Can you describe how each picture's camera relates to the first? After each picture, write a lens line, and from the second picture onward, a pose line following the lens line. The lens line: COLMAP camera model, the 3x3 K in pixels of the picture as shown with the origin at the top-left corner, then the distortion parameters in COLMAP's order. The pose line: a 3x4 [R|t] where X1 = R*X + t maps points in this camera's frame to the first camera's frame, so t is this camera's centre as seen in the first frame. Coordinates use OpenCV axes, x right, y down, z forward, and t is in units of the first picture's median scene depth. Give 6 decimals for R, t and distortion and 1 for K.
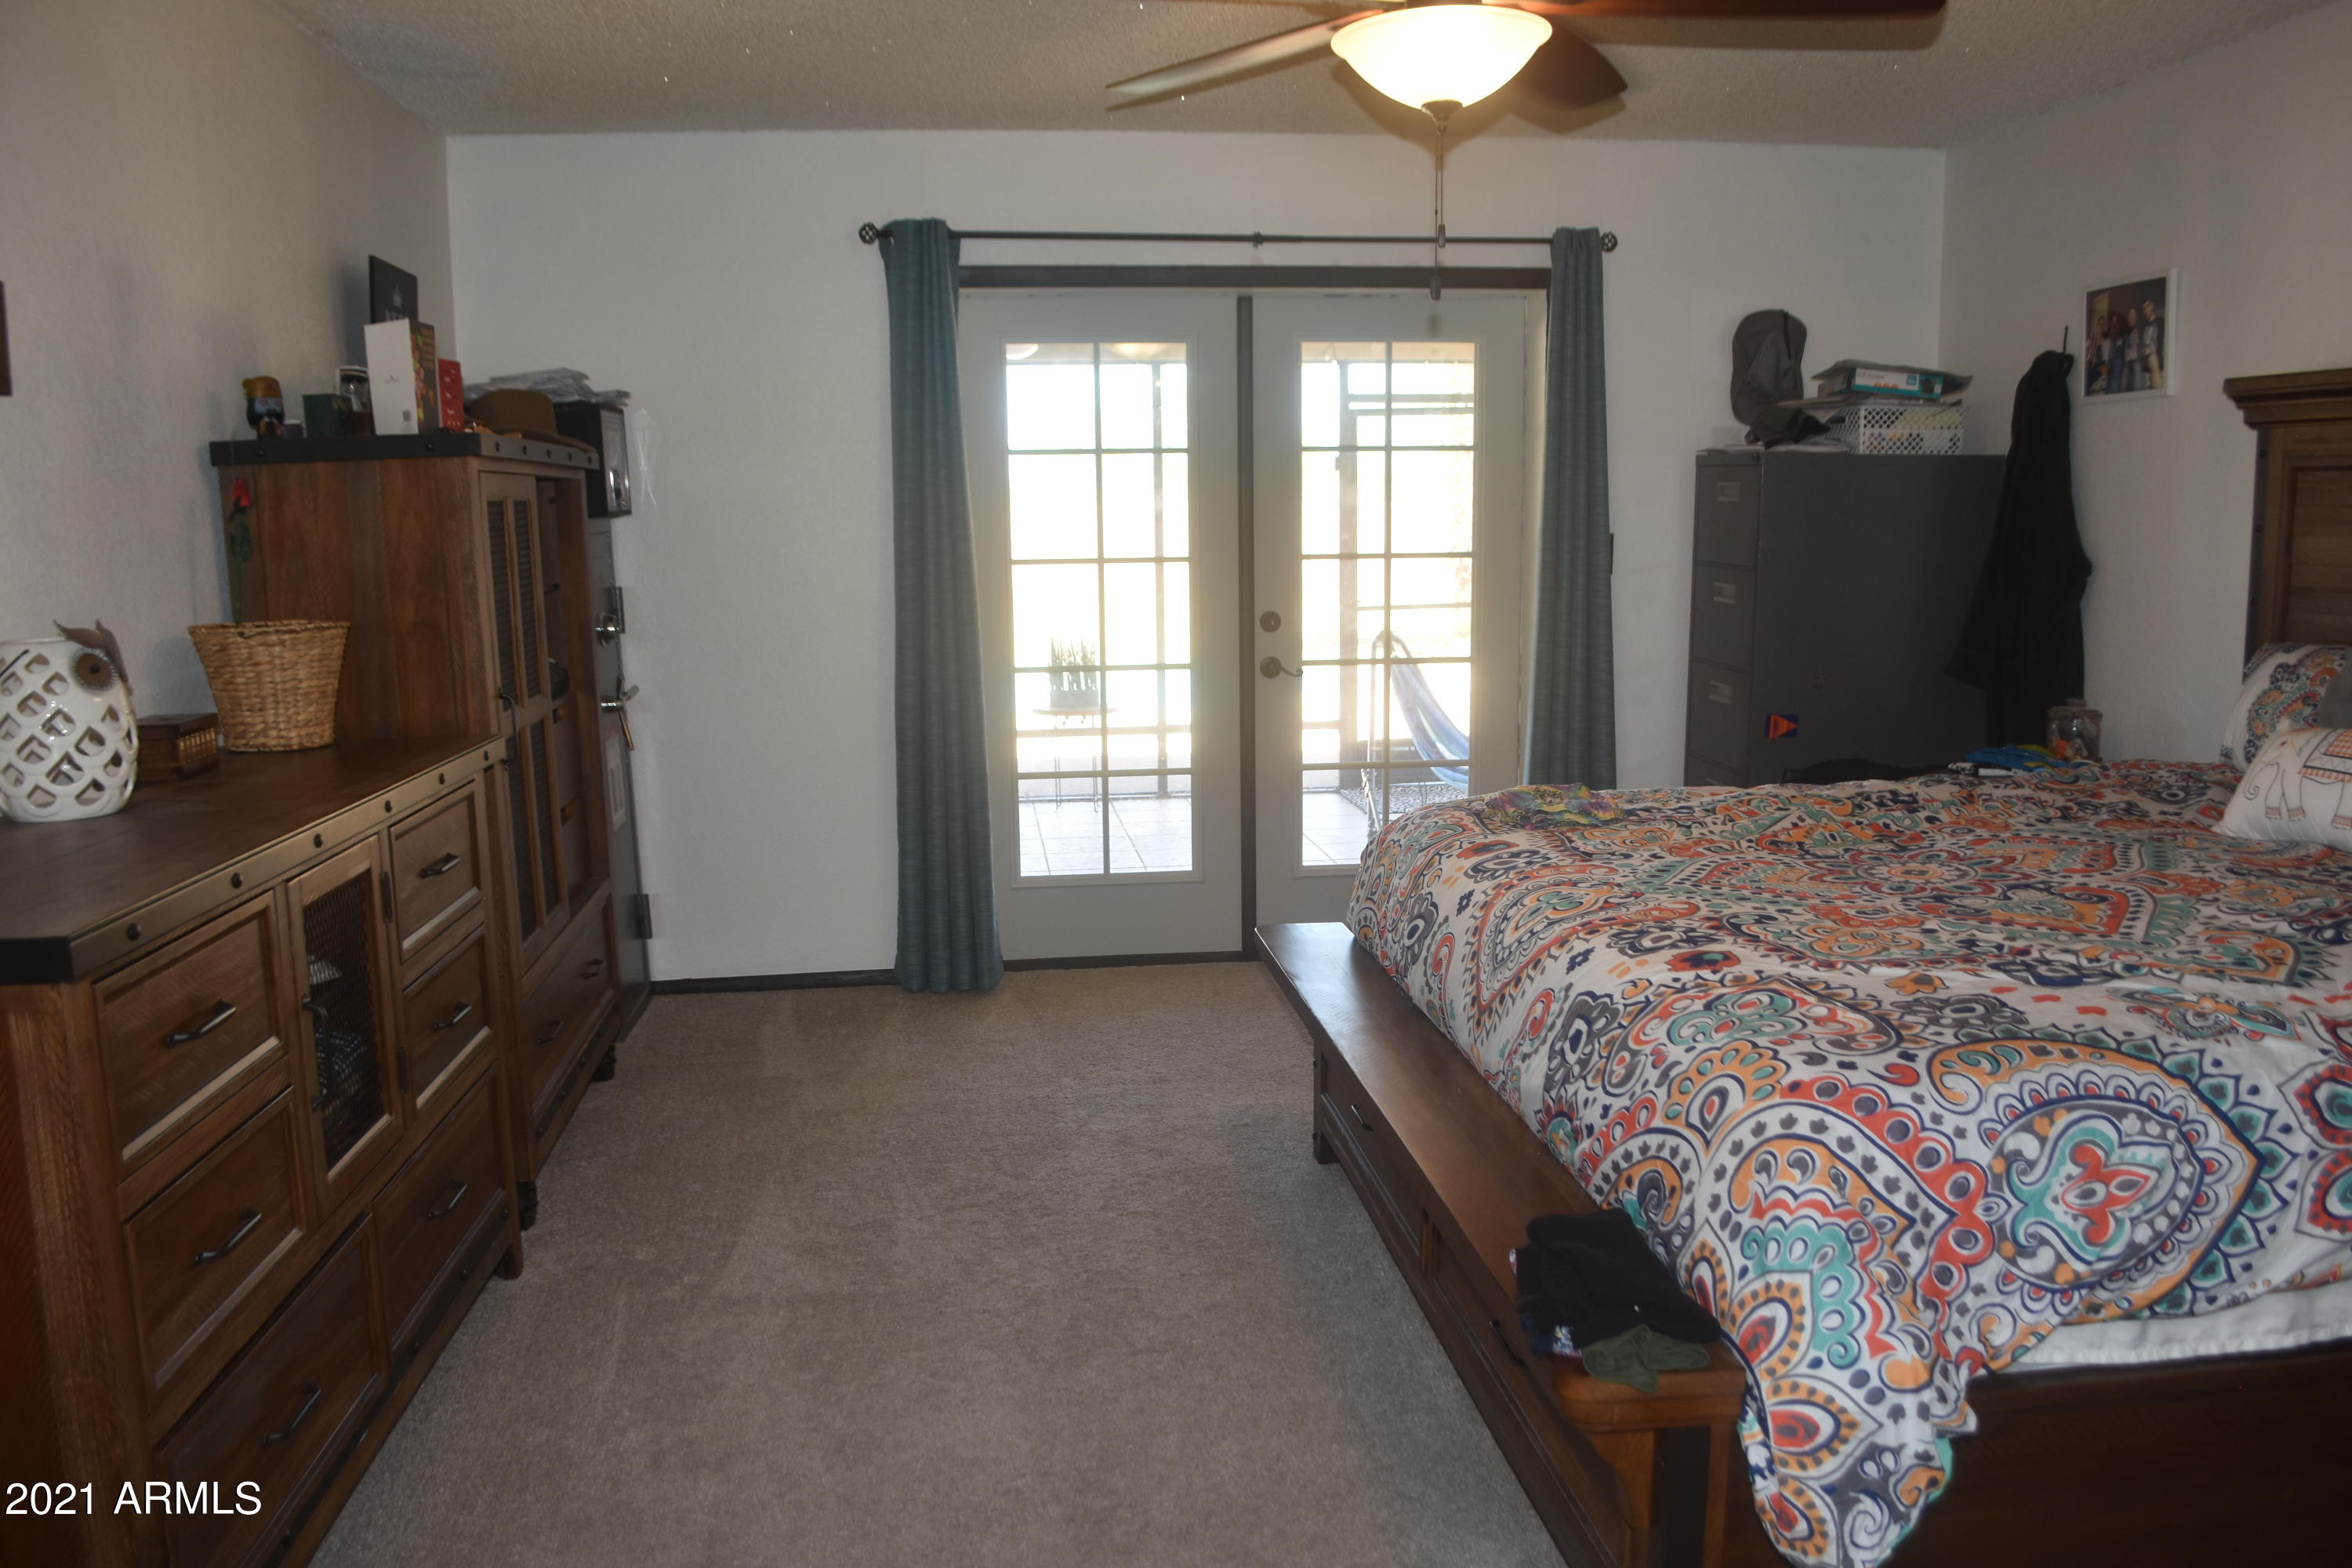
lens RADIAL K [[1863.1, 0, 1176.2], [0, 1863.1, 786.8], [0, 0, 1]] dist [-0.085081, 0.015552]
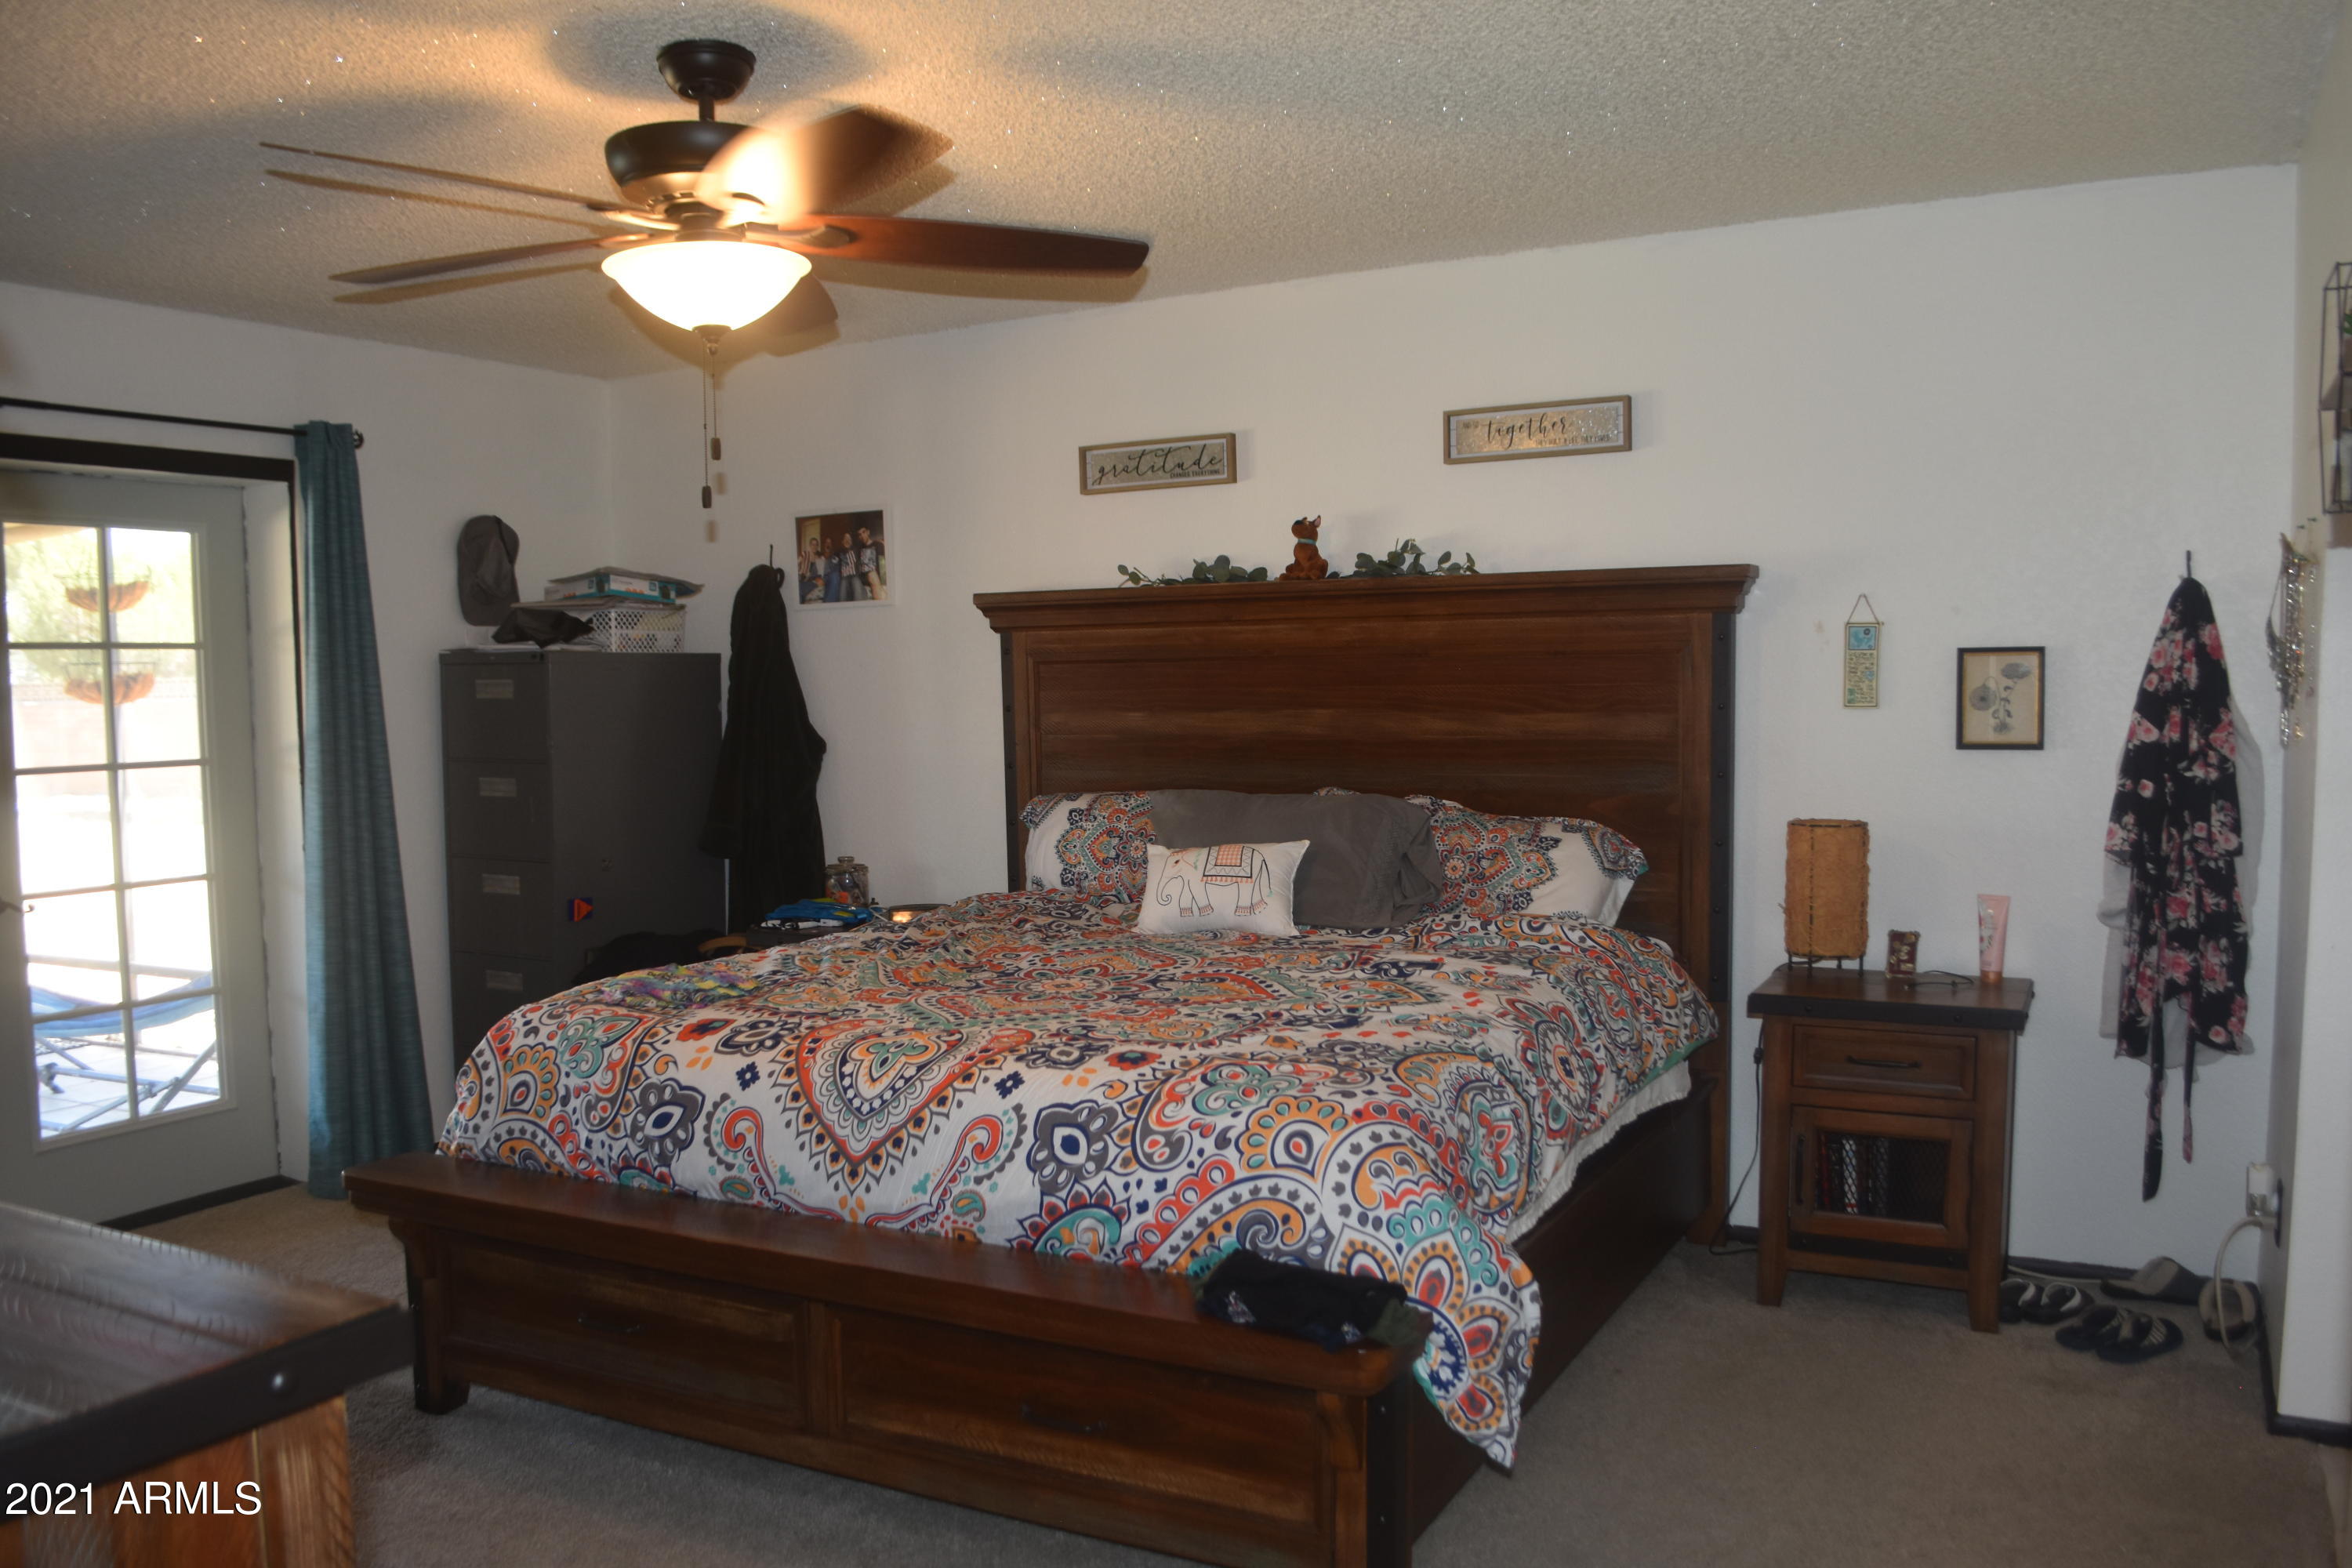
lens RADIAL K [[1863.1, 0, 1175.3], [0, 1863.1, 786.6], [0, 0, 1]] dist [-0.085081, 0.015552]
pose [[0.579201, -0.047179, 0.813818, -0.427207], [0.133810, 0.990285, -0.037825, -0.021679], [-0.804127, 0.130806, 0.579887, 0.140892]]
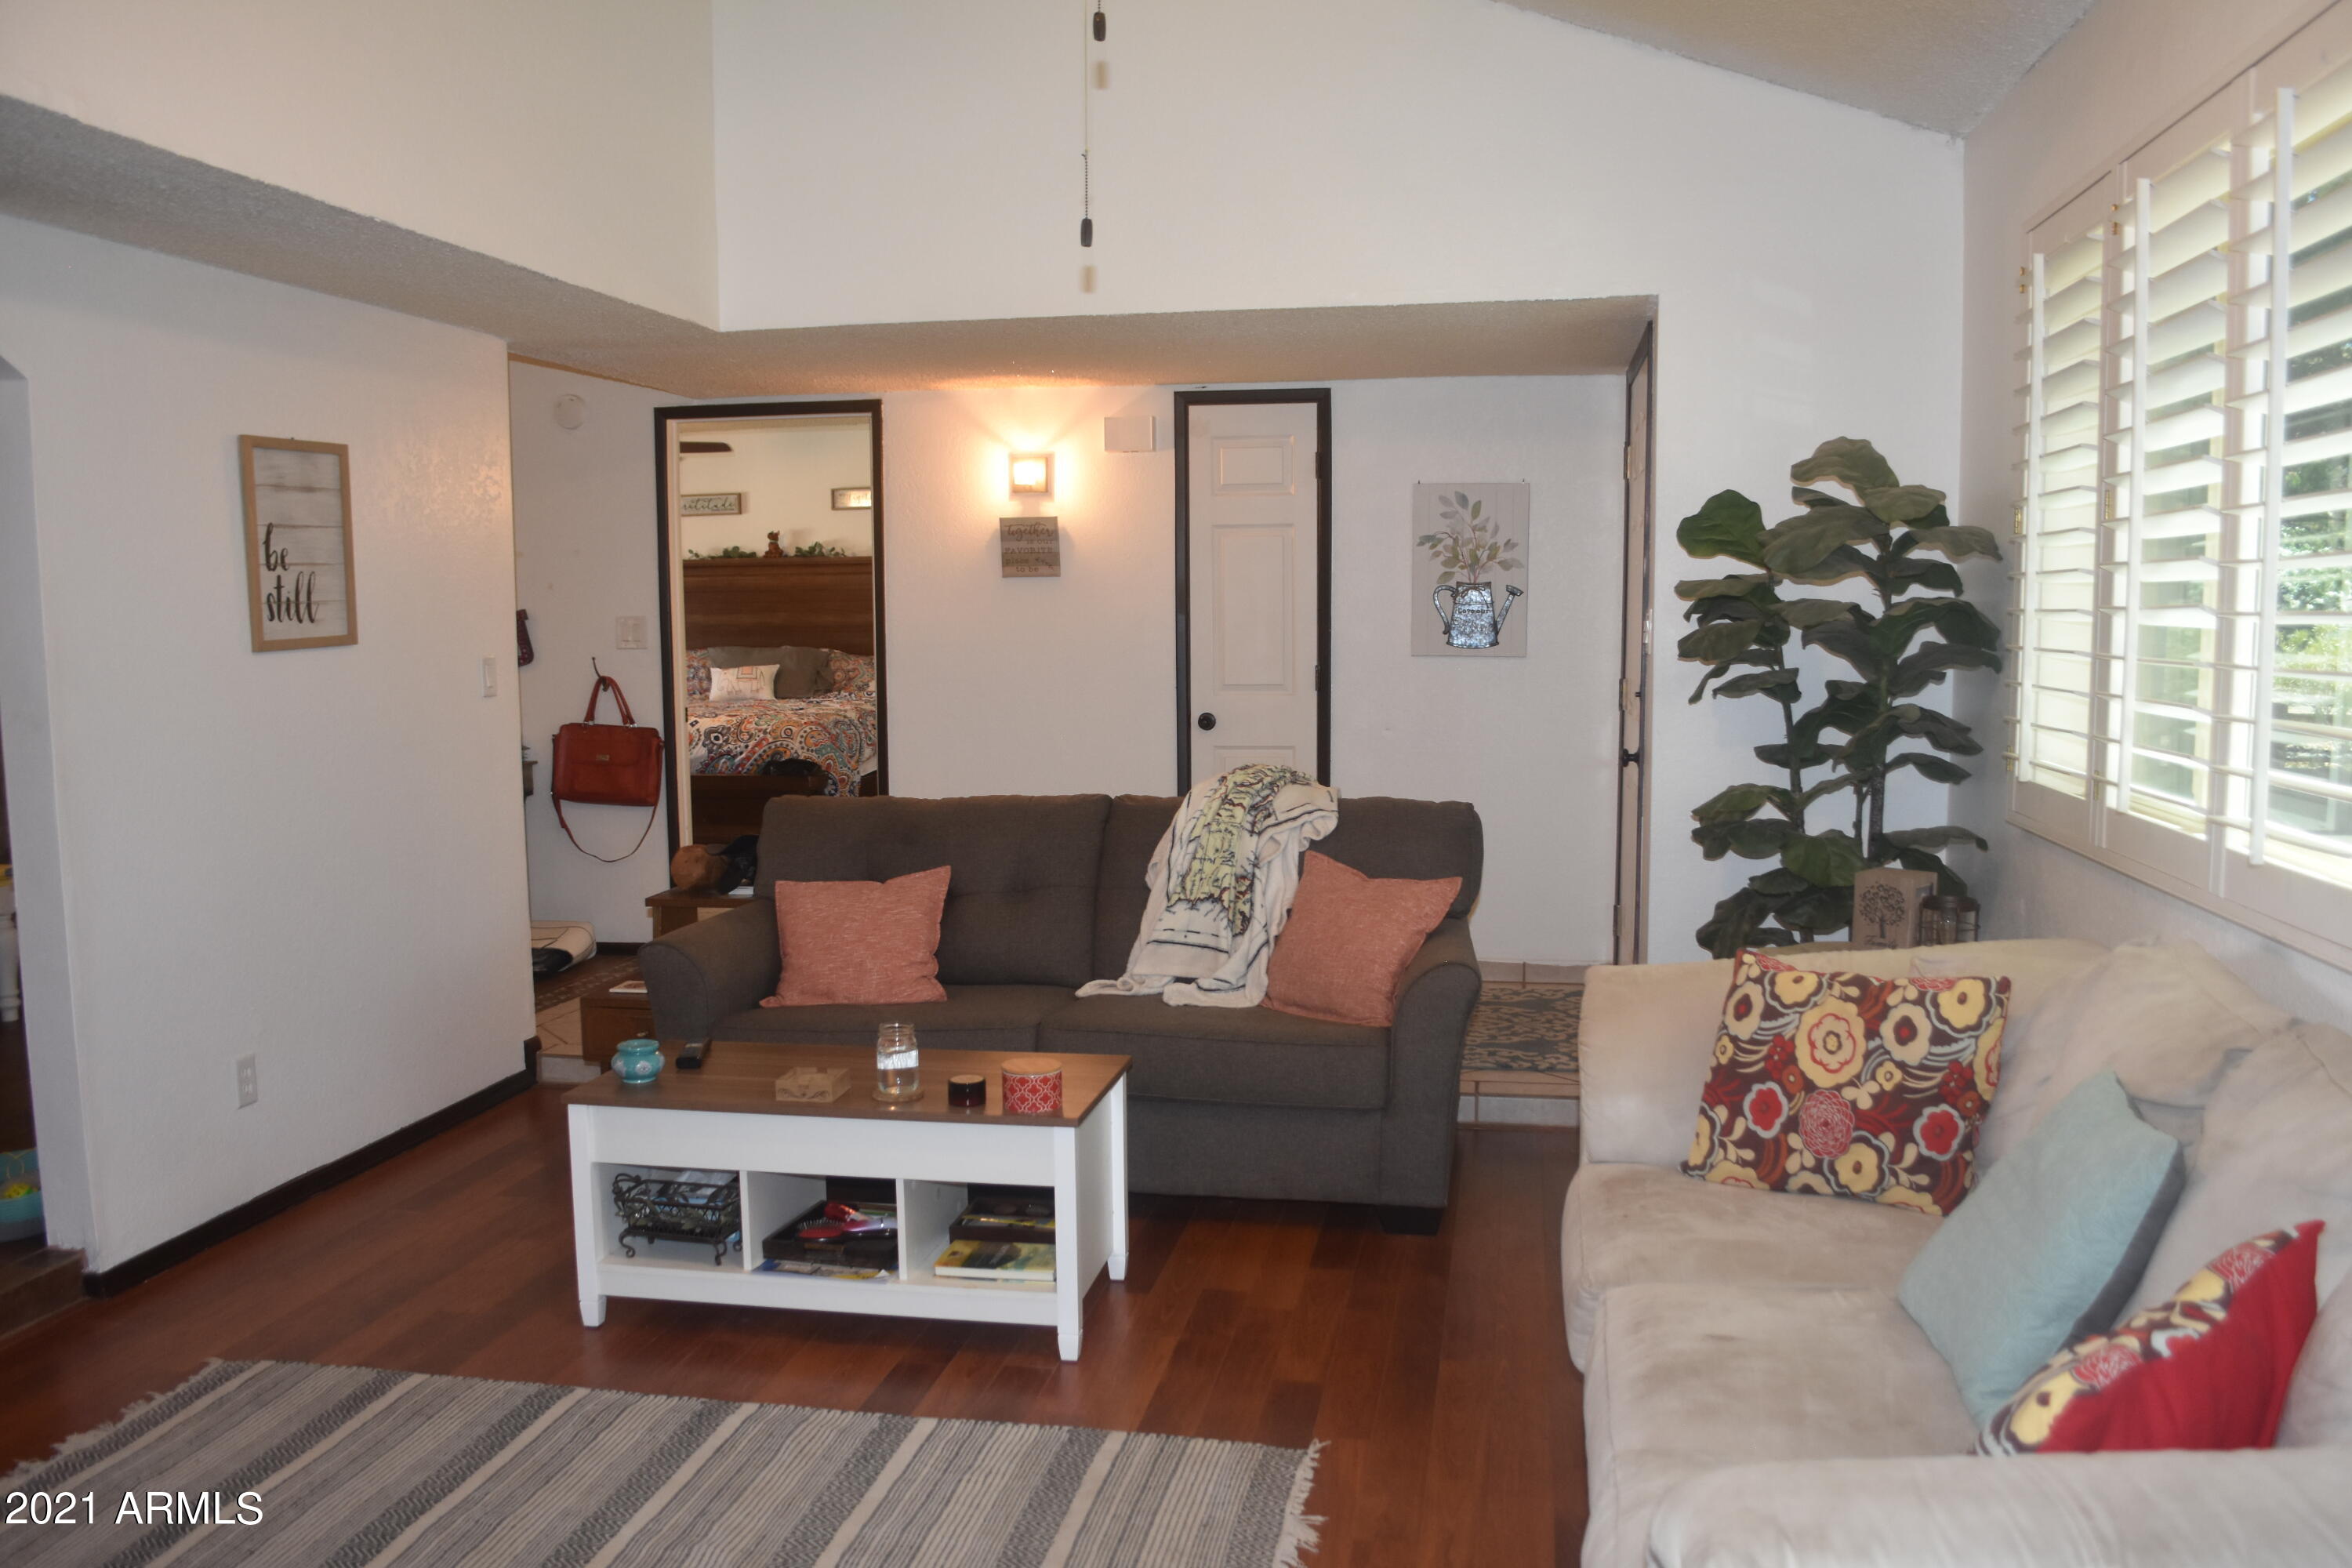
lens RADIAL K [[1863.1, 0, 1173.3], [0, 1863.1, 787.7], [0, 0, 1]] dist [-0.085081, 0.015552]
pose [[0.301718, -0.083688, 0.949717, -1.922597], [0.153524, 0.987405, 0.038236, 0.143874], [-0.940955, 0.134268, 0.310766, -0.650772]]
